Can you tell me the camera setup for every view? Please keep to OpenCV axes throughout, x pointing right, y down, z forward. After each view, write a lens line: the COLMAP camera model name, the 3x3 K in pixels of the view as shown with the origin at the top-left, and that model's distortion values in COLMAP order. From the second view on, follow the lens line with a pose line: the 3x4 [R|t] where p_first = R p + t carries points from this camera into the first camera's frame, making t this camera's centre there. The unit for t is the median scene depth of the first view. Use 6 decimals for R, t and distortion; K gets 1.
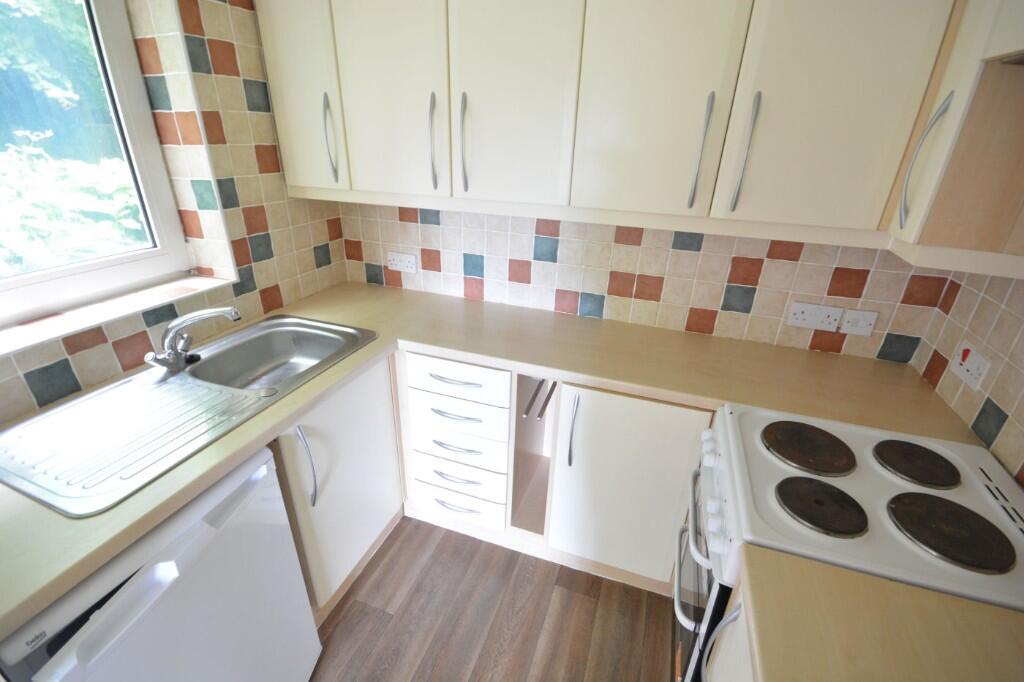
lens RADIAL K [[453.7, 0, 507.4], [0, 453.7, 340.1], [0, 0, 1]] dist [-0.002135, -0.000132]
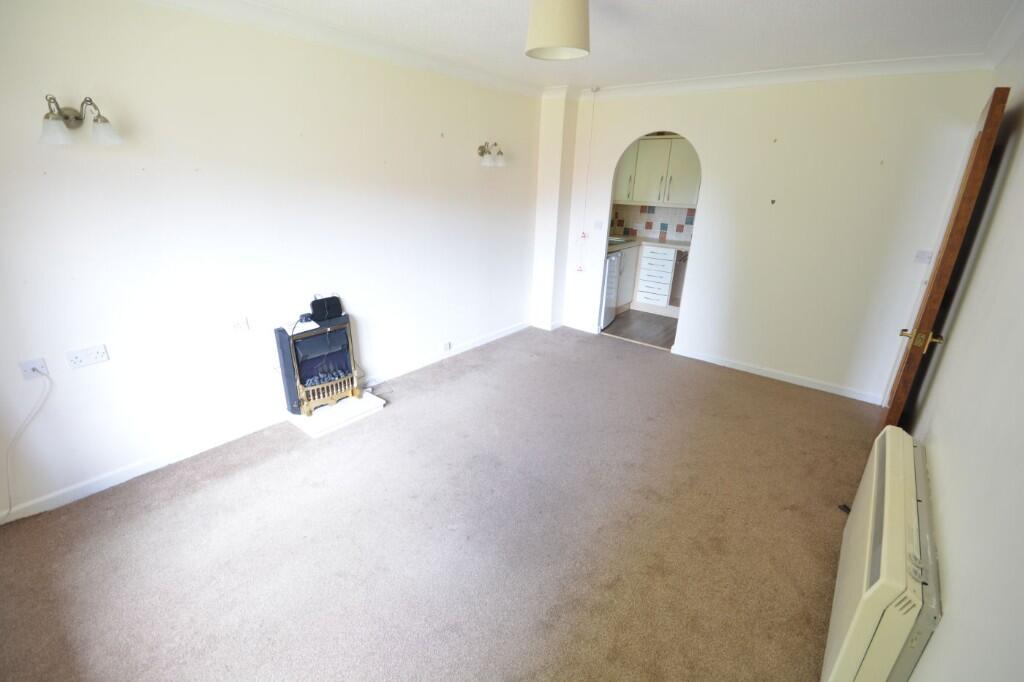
lens RADIAL K [[453.7, 0, 503.7], [0, 453.7, 340.6], [0, 0, 1]] dist [-0.002135, -0.000132]
pose [[0.942865, 0.117008, -0.311955, -0.049506], [-0.142162, 0.988079, -0.059070, 0.927344], [0.301324, 0.100043, 0.948259, -2.154017]]
